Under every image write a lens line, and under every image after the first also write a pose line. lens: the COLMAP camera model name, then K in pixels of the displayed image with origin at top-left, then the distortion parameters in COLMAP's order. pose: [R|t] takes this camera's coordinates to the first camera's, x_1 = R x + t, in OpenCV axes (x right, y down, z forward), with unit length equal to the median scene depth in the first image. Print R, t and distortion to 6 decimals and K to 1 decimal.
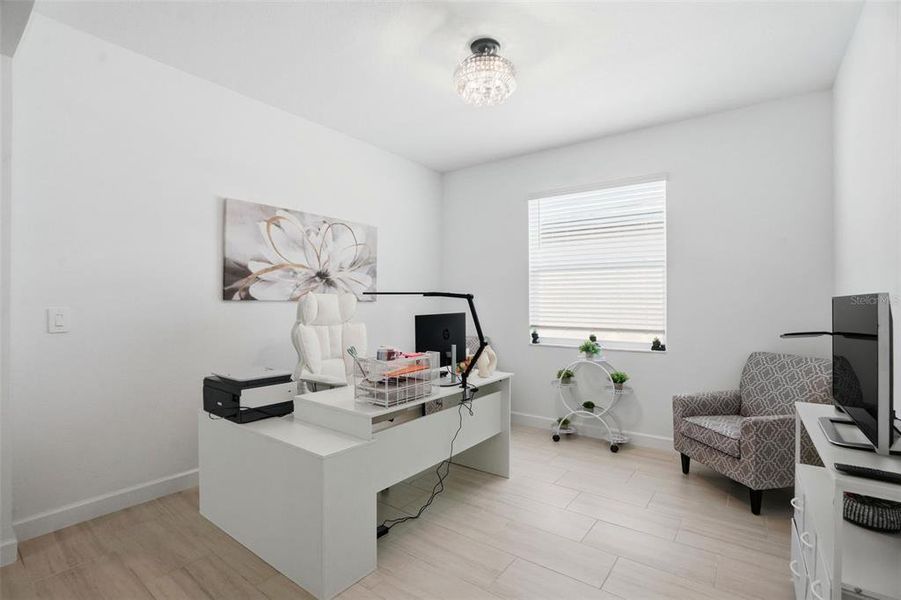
lens RADIAL K [[427.4, 0, 450.5], [0, 427.4, 300.0], [0, 0, 1]] dist [-0.060098, 0.028374]
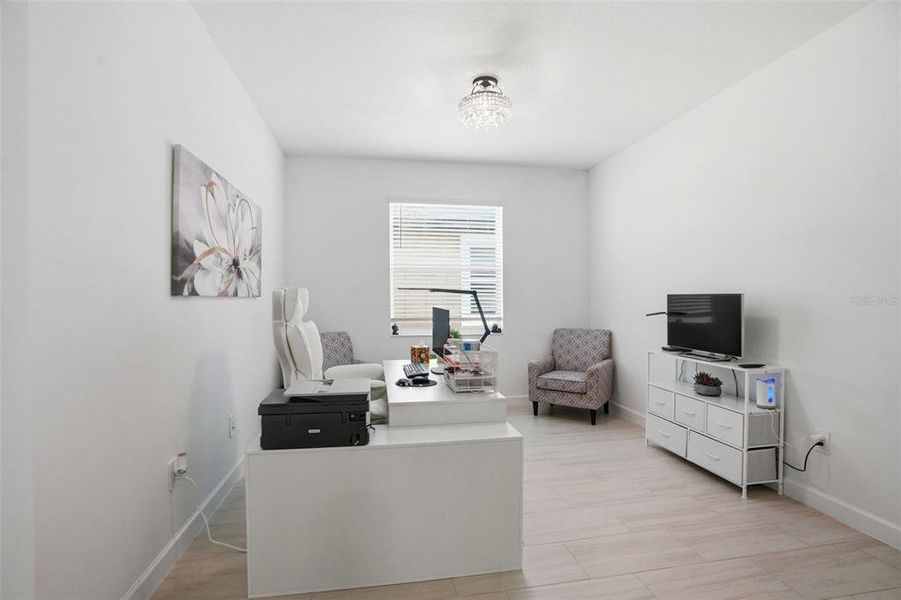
lens RADIAL K [[427.4, 0, 450.5], [0, 427.4, 300.0], [0, 0, 1]] dist [-0.060098, 0.028374]
pose [[0.685420, -0.008826, 0.728095, -0.694908], [0.000101, 0.999928, 0.012026, -0.000913], [-0.728148, -0.008169, 0.685371, 0.209979]]
